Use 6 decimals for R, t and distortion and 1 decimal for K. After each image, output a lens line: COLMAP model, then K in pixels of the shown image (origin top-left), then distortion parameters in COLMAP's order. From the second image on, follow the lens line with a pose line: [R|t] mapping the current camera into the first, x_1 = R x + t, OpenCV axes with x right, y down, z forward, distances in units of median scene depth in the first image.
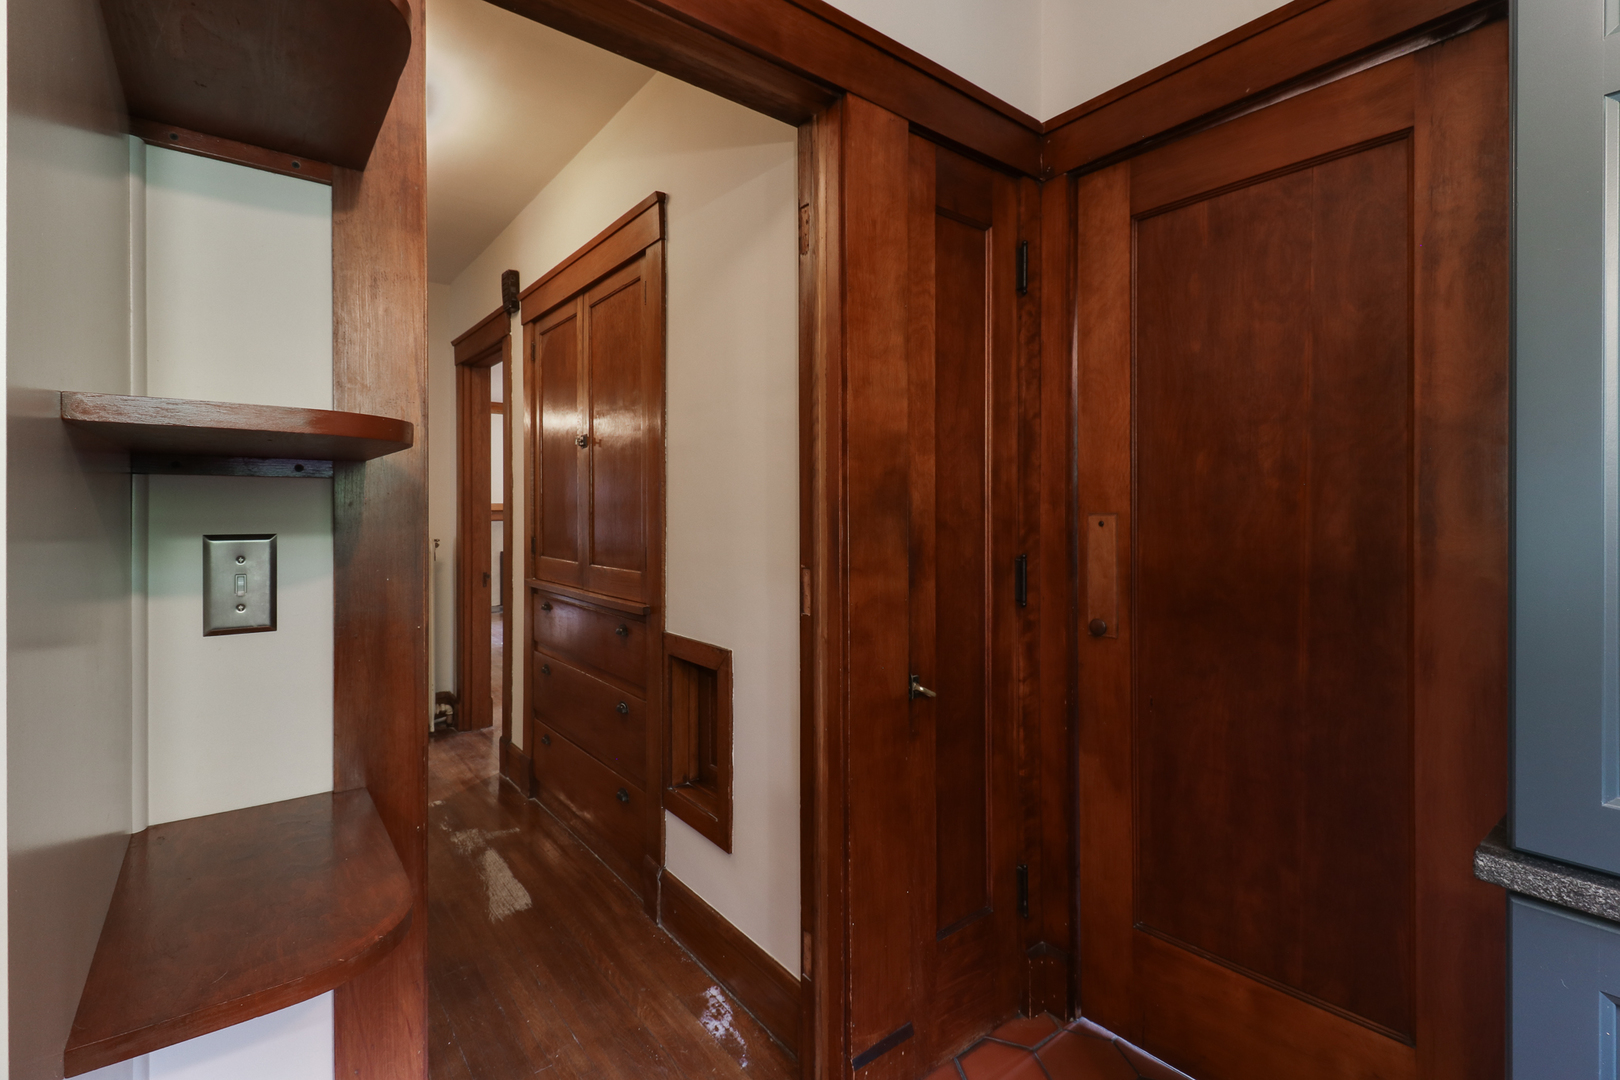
lens RADIAL K [[740.0, 0, 812.1], [0, 740.0, 513.8], [0, 0, 1]] dist [0.021367, -0.013032]
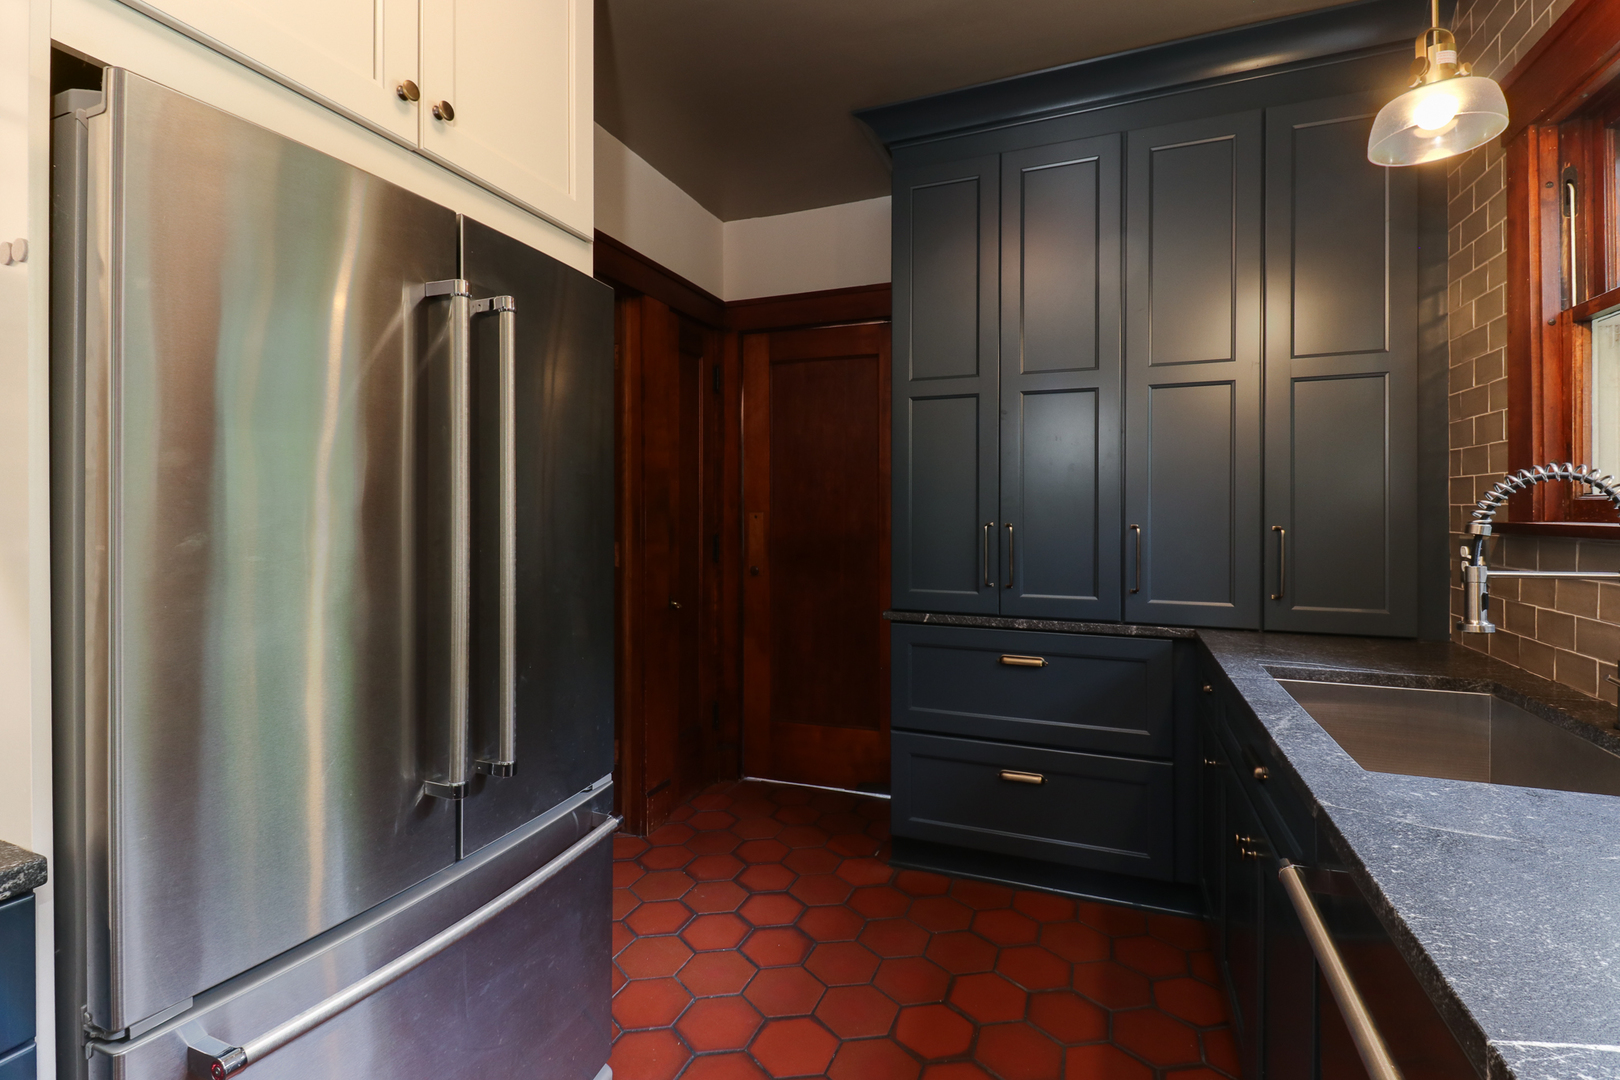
lens RADIAL K [[740.0, 0, 812.1], [0, 740.0, 513.8], [0, 0, 1]] dist [0.021367, -0.013032]
pose [[0.861447, -0.001058, 0.507846, -0.463691], [0.001126, 0.999999, 0.000173, 0.005522], [-0.507846, 0.000423, 0.861448, -0.736589]]
